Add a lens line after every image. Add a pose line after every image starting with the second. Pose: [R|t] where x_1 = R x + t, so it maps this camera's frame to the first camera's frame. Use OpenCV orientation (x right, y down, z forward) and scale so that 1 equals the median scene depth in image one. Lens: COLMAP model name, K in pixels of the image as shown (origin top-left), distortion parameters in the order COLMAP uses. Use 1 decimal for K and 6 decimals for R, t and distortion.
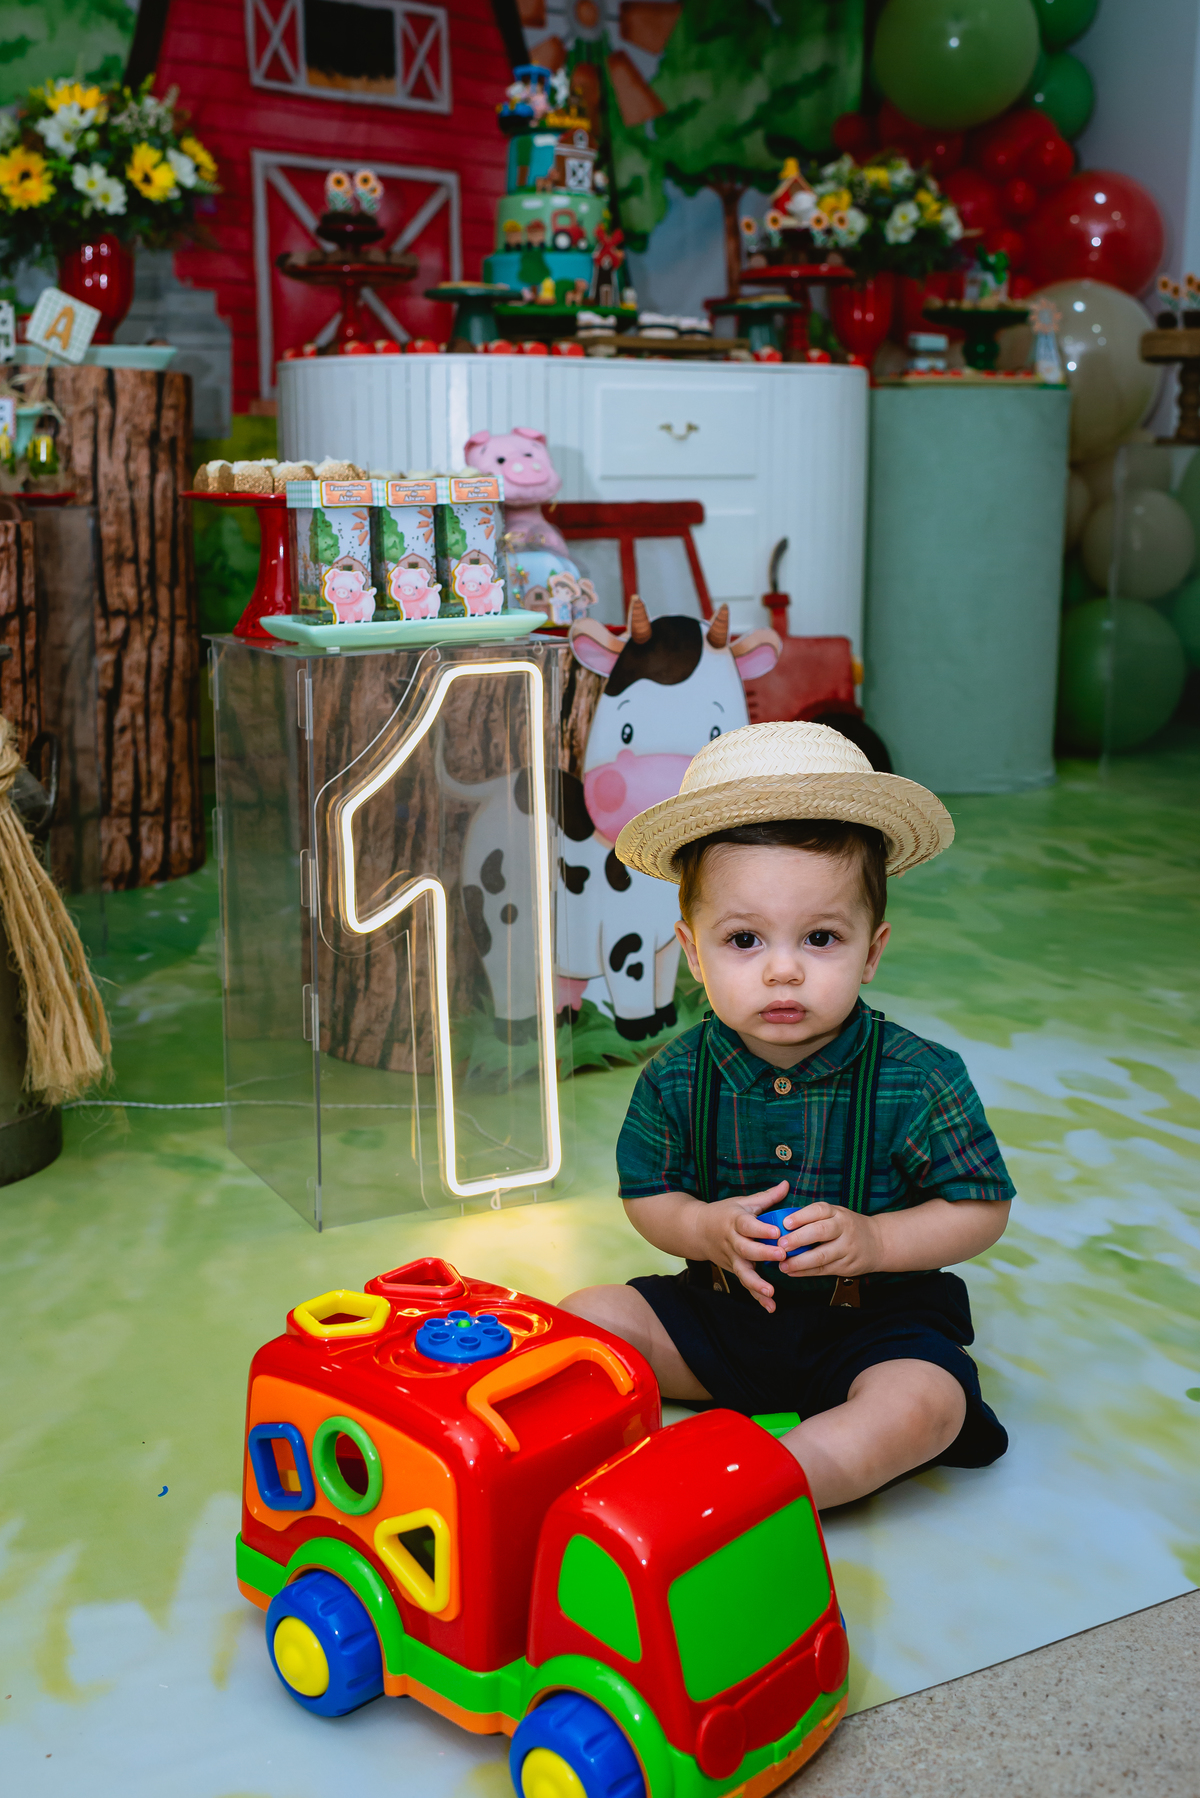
lens RADIAL K [[1948.6, 0, 506.0], [0, 1948.6, 848.4], [0, 0, 1]] dist [-0.006117, 0.009516]
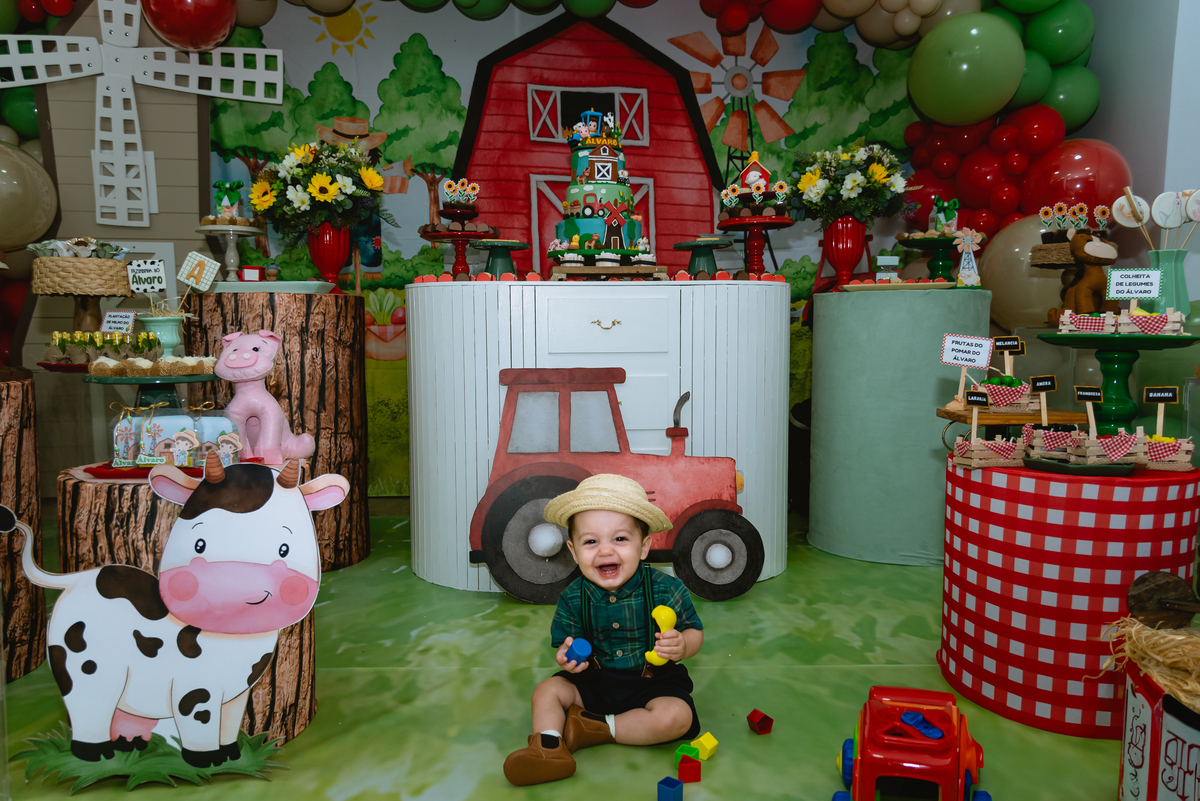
lens RADIAL K [[899.6, 0, 565.6], [0, 899.6, 418.8], [0, 0, 1]] dist [0.043841, -0.008365]
pose [[0.897405, 0.040711, -0.439326, 0.406783], [-0.081473, 0.993901, -0.074322, -0.085613], [0.433620, 0.102491, 0.895248, 0.358766]]
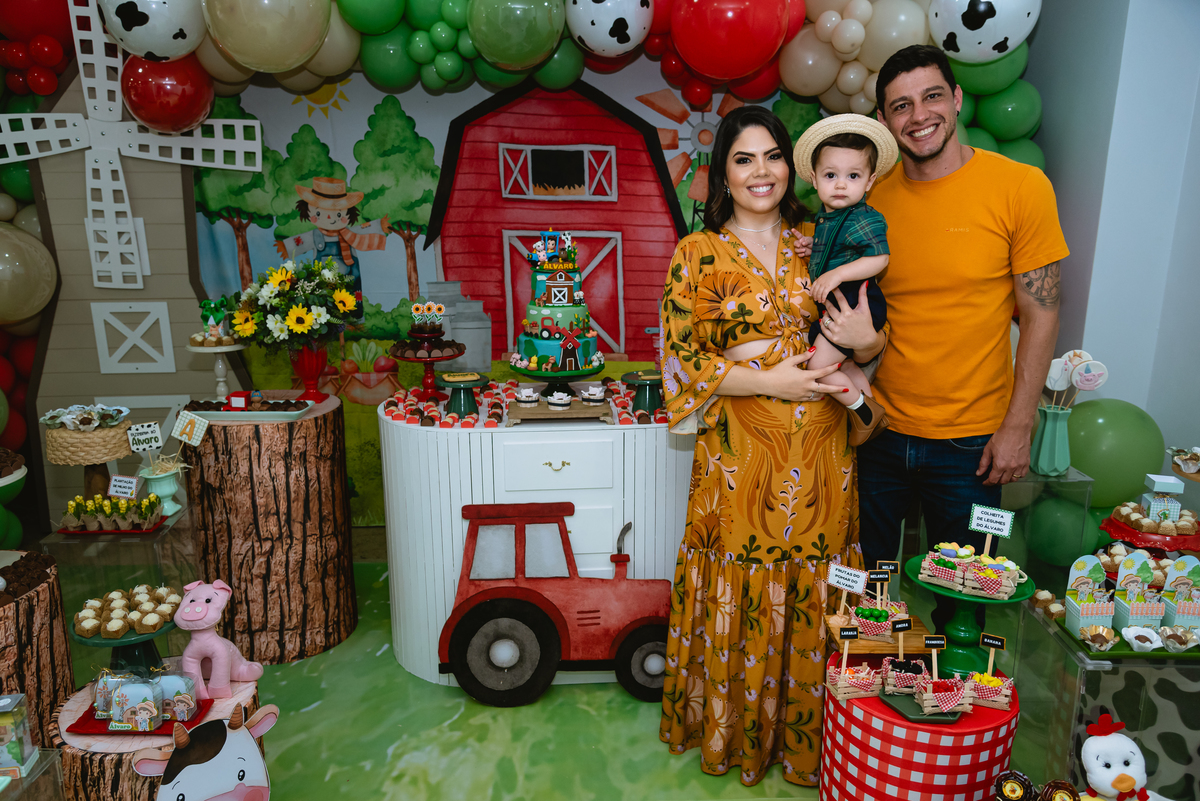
lens RADIAL K [[900.8, 0, 573.3], [0, 900.8, 420.5], [0, 0, 1]] dist [-0.000587, -0.004568]
pose [[0.897360, 0.104362, -0.428782, 0.473890], [-0.078993, 0.993928, 0.076595, -0.337413], [0.434172, -0.034863, 0.900155, 0.290911]]
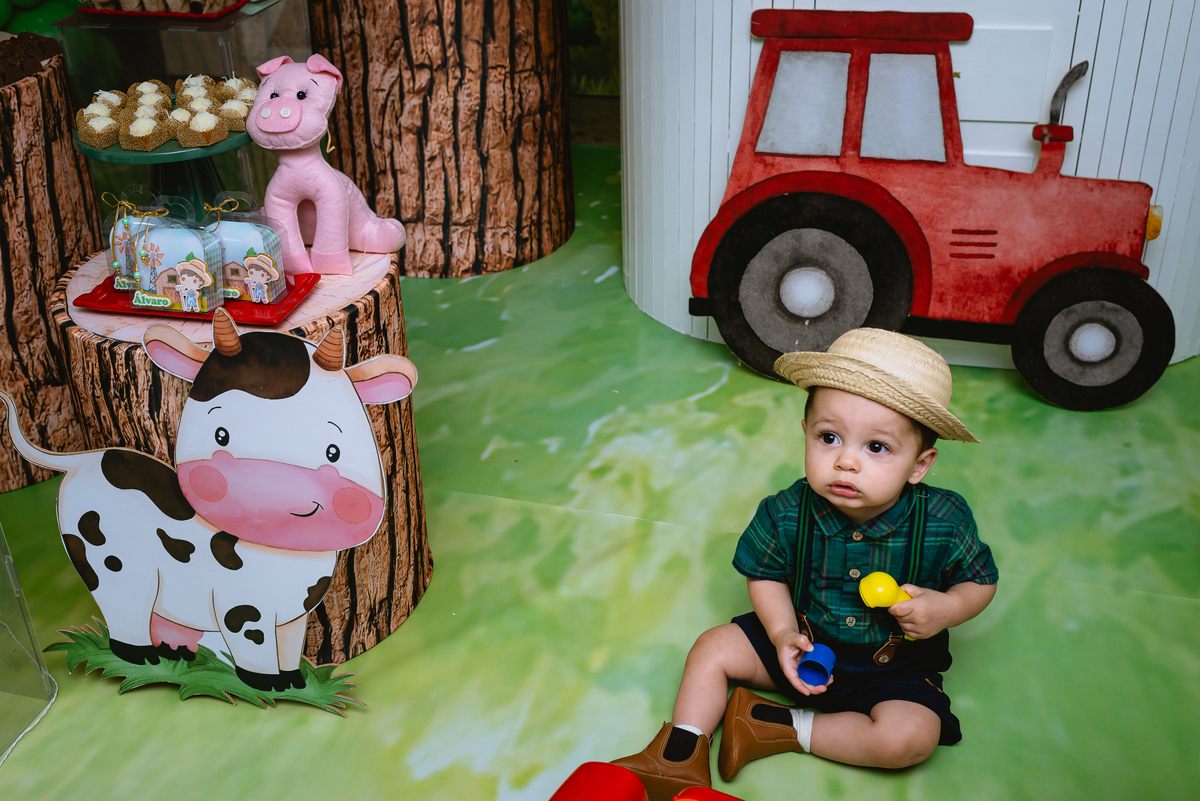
lens RADIAL K [[1237.7, 0, 571.8], [0, 1237.7, 371.4], [0, 0, 1]] dist [-0.012391, 0.014732]
pose [[0.728322, 0.316603, -0.607709, 0.388661], [-0.096212, 0.925325, 0.366766, -0.232790], [0.678447, -0.208655, 0.704395, 0.477287]]
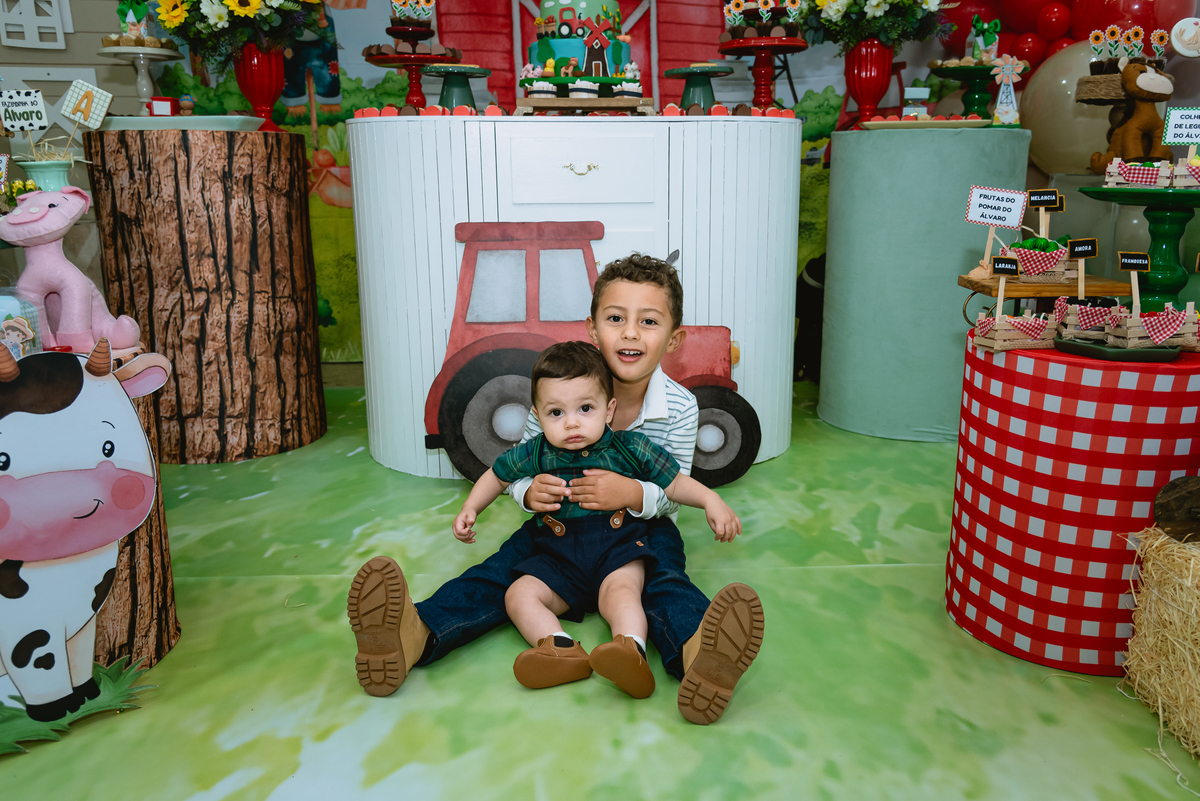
lens RADIAL K [[947.2, 0, 618.0], [0, 947.2, 402.4], [0, 0, 1]] dist [-0.003666, -0.002389]
pose [[0.909639, 0.098925, -0.403448, 0.413235], [-0.077948, 0.994627, 0.068133, -0.107254], [0.408020, -0.030528, 0.912462, 0.437536]]
